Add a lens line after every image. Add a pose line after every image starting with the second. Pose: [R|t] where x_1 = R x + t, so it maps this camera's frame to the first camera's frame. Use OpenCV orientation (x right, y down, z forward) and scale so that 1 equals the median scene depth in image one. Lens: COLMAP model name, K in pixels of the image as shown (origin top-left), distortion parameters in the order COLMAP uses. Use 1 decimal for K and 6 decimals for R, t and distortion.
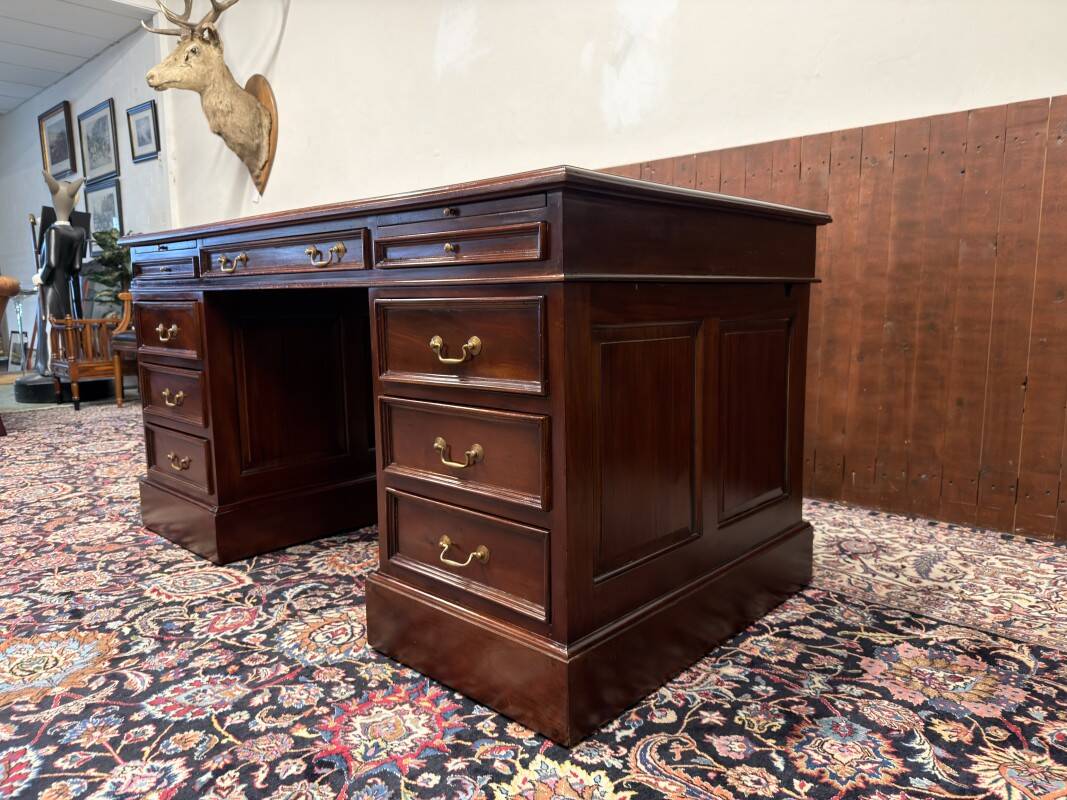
lens RADIAL K [[757.8, 0, 529.5], [0, 757.8, 398.2], [0, 0, 1]] dist [0.003725, -0.009279]
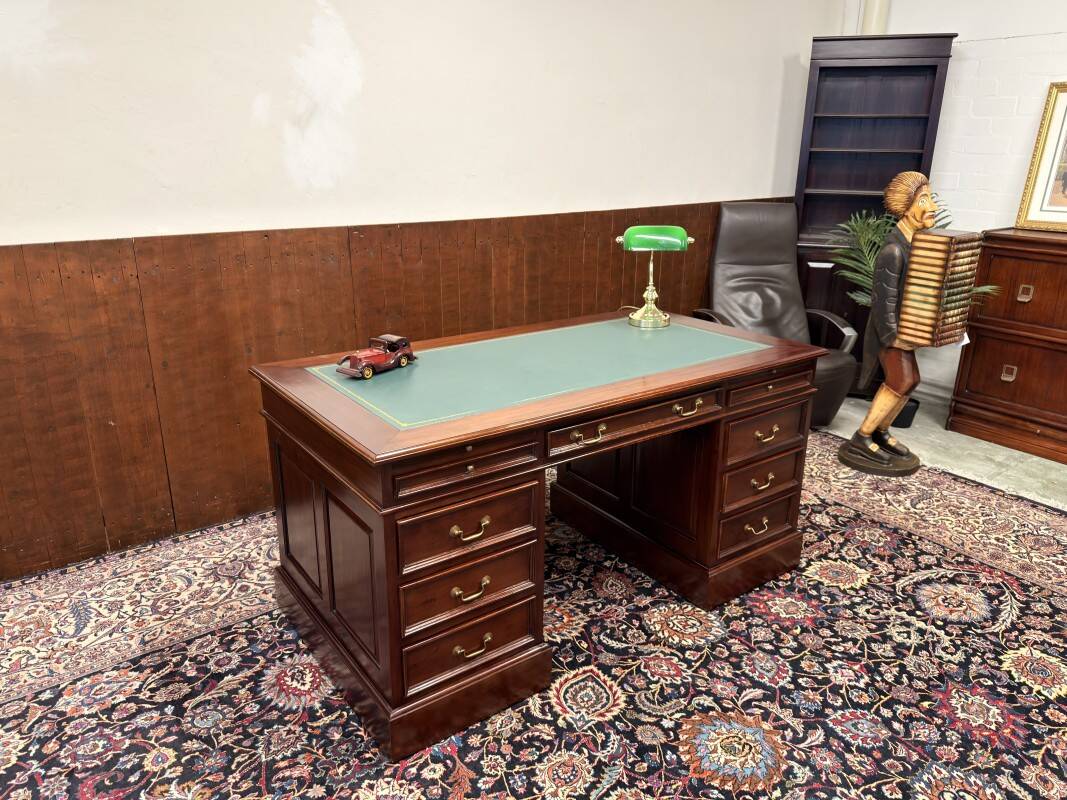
lens RADIAL K [[772.5, 0, 535.2], [0, 772.5, 403.0], [0, 0, 1]] dist [0.042493, -0.069779]
pose [[0.184438, -0.307267, 0.933579, -1.729687], [0.118811, 0.949879, 0.289159, -0.666156], [-0.975637, 0.057587, 0.211700, 0.935781]]
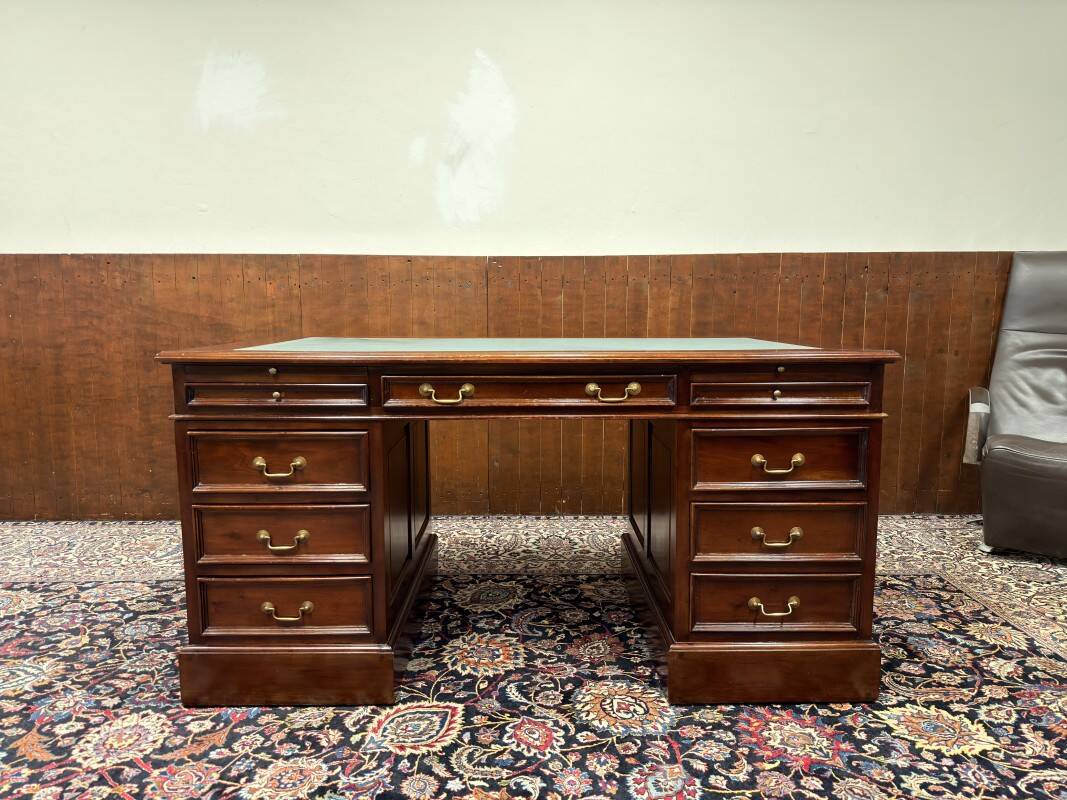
lens RADIAL K [[753.7, 0, 534.6], [0, 753.7, 403.4], [0, 0, 1]] dist [0.014896, -0.016164]
pose [[0.720811, -0.082688, 0.688182, -1.128618], [0.085880, 0.995863, 0.029705, -0.209602], [-0.687791, 0.037690, 0.724930, 0.224522]]
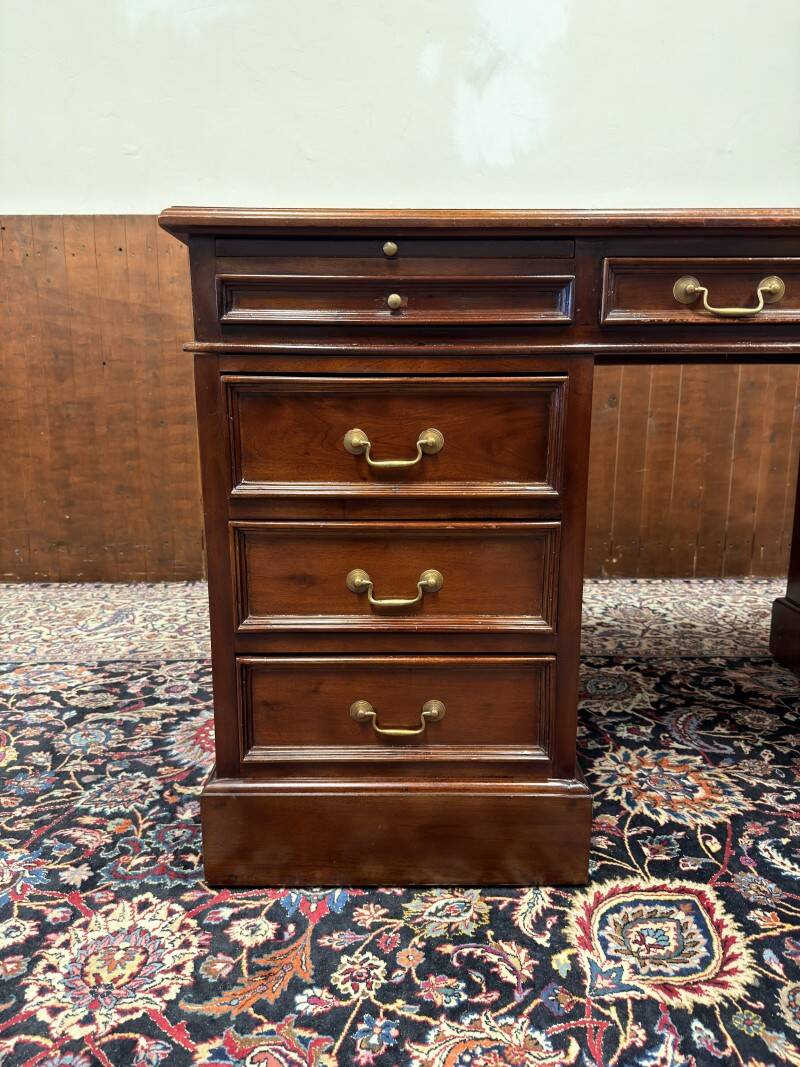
lens RADIAL K [[761.0, 0, 397.1], [0, 761.0, 536.3], [0, 0, 1]] dist [0.000610, -0.008598]
pose [[0.728382, -0.129596, 0.672804, -1.035617], [0.087082, 0.991496, 0.096707, -0.101339], [-0.679615, -0.011850, 0.733473, 0.883429]]
